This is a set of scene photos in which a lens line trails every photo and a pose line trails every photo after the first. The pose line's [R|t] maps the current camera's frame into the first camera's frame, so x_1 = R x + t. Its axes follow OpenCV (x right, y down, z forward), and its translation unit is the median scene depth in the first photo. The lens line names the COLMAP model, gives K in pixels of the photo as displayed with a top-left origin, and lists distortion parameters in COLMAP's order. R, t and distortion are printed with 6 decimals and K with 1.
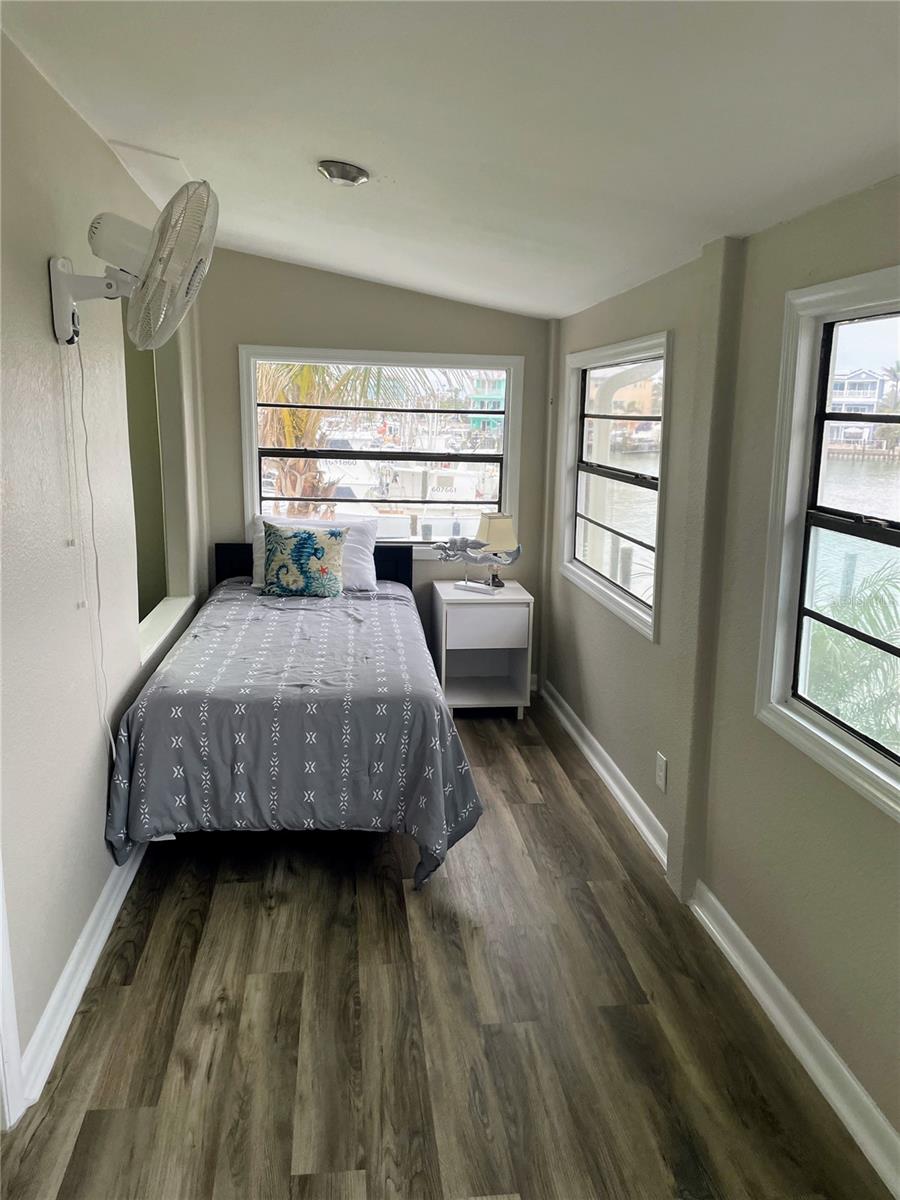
lens RADIAL K [[916.6, 0, 449.9], [0, 916.6, 598.4], [0, 0, 1]] dist [0.001234, -0.003730]
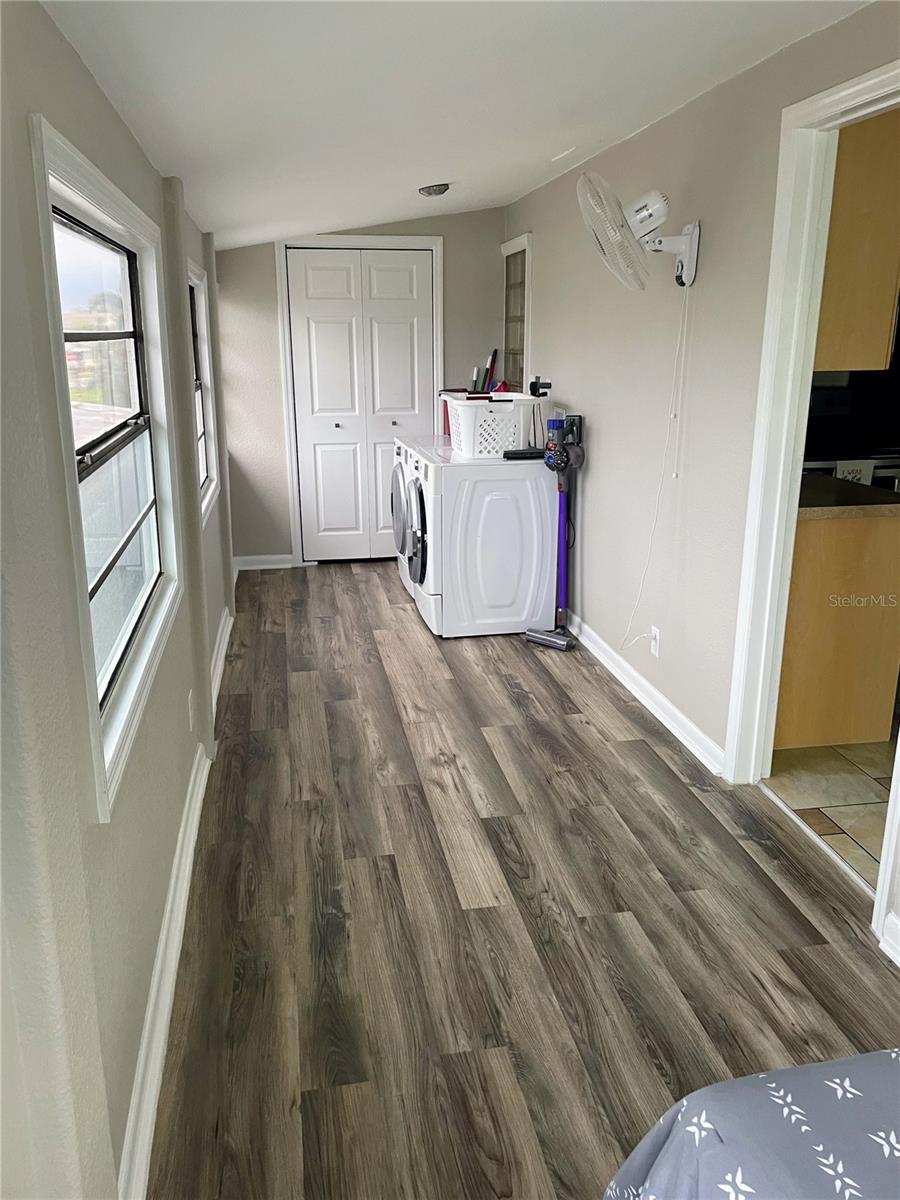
lens RADIAL K [[916.6, 0, 449.6], [0, 916.6, 597.6], [0, 0, 1]] dist [0.001234, -0.003730]
pose [[-0.997713, 0.008762, -0.067019, 0.163302], [-0.023770, 0.882733, 0.469273, -0.368553], [0.063272, 0.469793, -0.880506, 1.771961]]
